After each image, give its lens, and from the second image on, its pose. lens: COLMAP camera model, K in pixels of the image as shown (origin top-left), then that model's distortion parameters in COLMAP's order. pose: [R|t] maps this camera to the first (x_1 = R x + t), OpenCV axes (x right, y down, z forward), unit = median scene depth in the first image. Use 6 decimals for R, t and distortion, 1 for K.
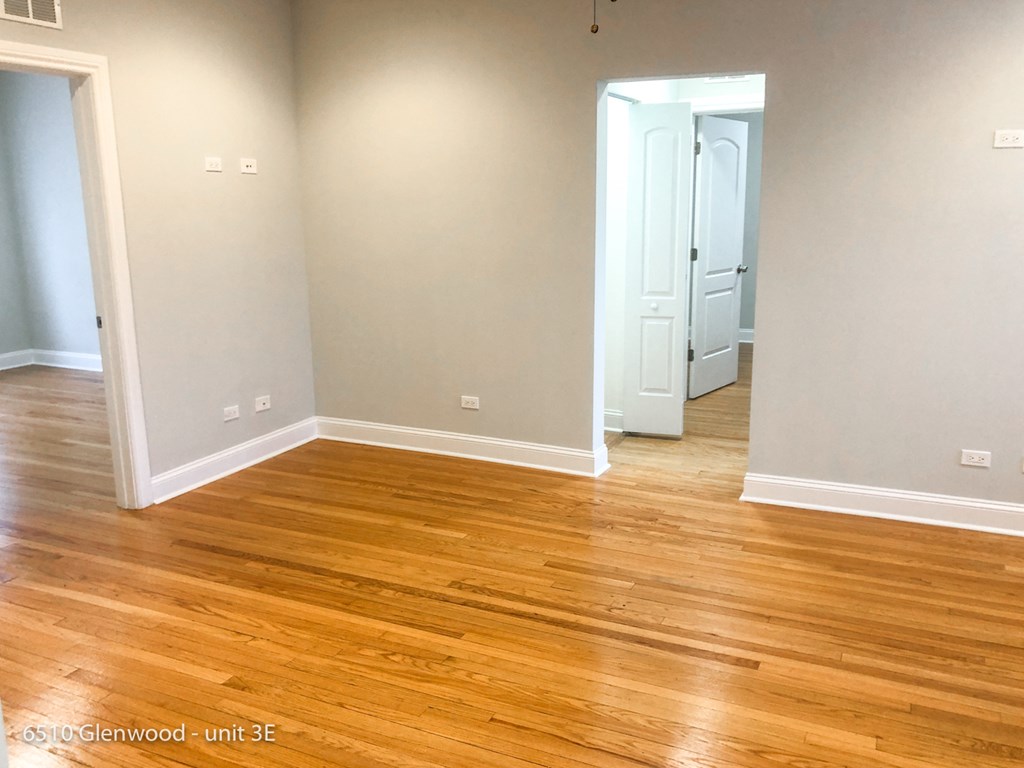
lens RADIAL K [[857.7, 0, 510.0], [0, 857.7, 385.2], [0, 0, 1]] dist [0.008654, 0.001414]
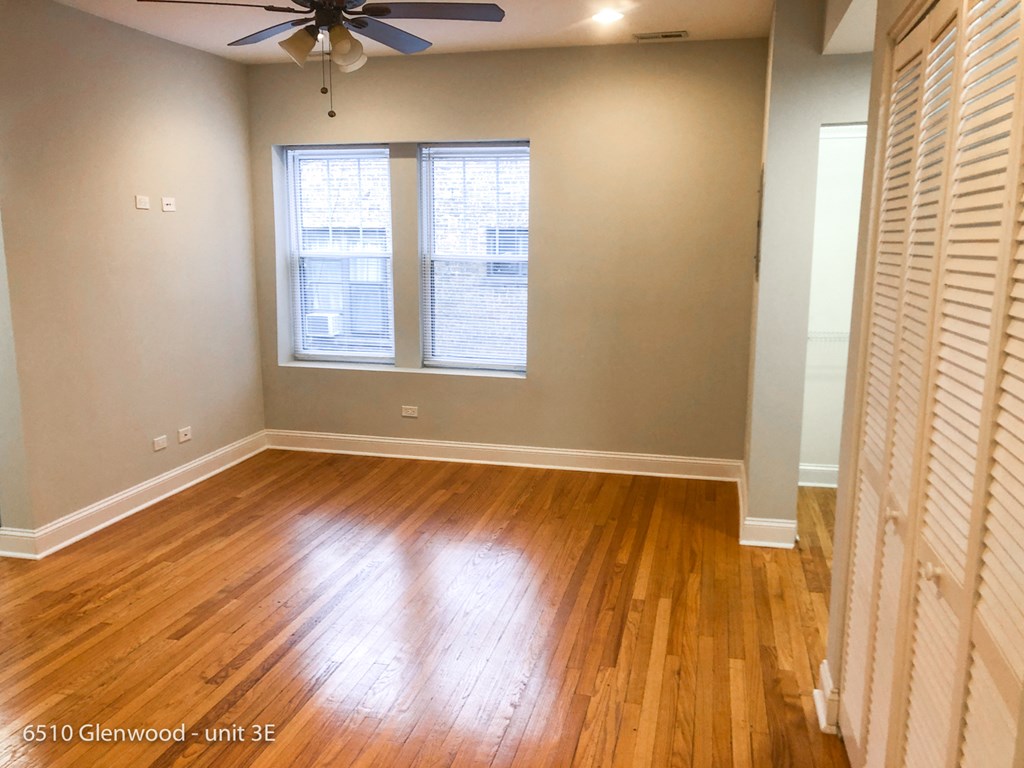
lens RADIAL K [[857.7, 0, 510.5], [0, 857.7, 384.4], [0, 0, 1]] dist [0.008654, 0.001414]
pose [[-0.209052, -0.155458, 0.965469, -0.816833], [0.201449, 0.959262, 0.198079, -0.152128], [-0.956930, 0.235902, -0.169219, 0.689662]]
